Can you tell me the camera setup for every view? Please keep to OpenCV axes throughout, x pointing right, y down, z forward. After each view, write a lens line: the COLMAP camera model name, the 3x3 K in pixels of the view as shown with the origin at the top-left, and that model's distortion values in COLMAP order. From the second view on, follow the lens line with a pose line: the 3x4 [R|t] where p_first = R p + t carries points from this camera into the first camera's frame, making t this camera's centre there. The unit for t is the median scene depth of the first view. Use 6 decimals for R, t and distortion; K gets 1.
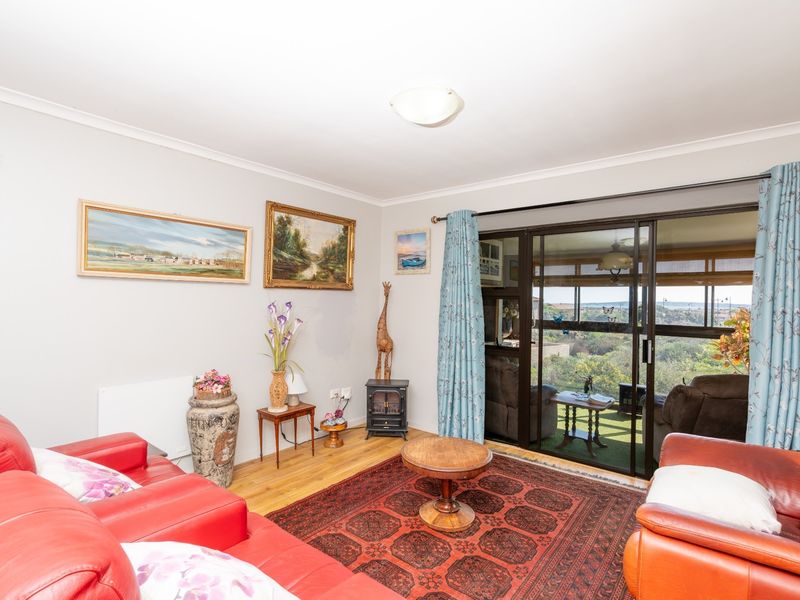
lens RADIAL K [[386.3, 0, 400.0], [0, 386.3, 300.0], [0, 0, 1]] dist [-0.003048, -0.000139]
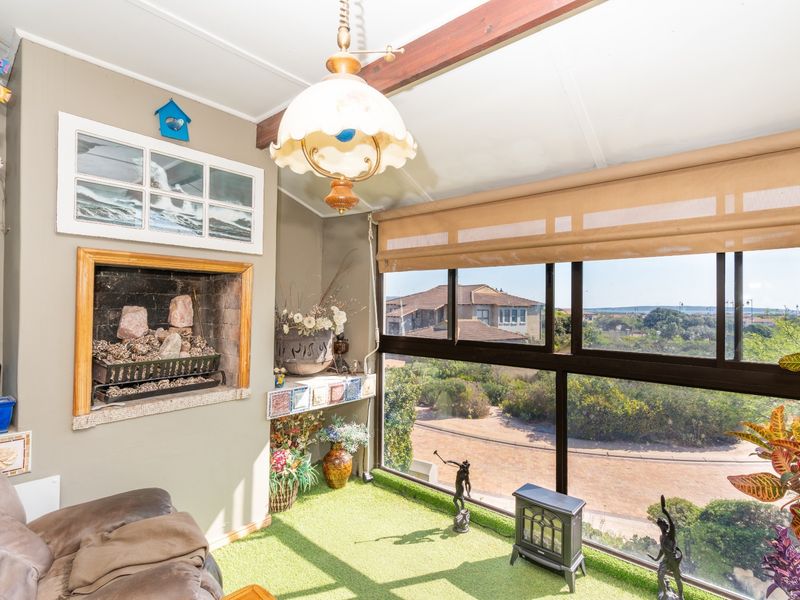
lens RADIAL K [[386.3, 0, 400.0], [0, 386.3, 300.0], [0, 0, 1]] dist [-0.003048, -0.000139]
pose [[0.999506, -0.008879, -0.030151, 0.446348], [0.008340, 0.999804, -0.017960, 0.015220], [0.030305, 0.017700, 0.999384, 0.556658]]
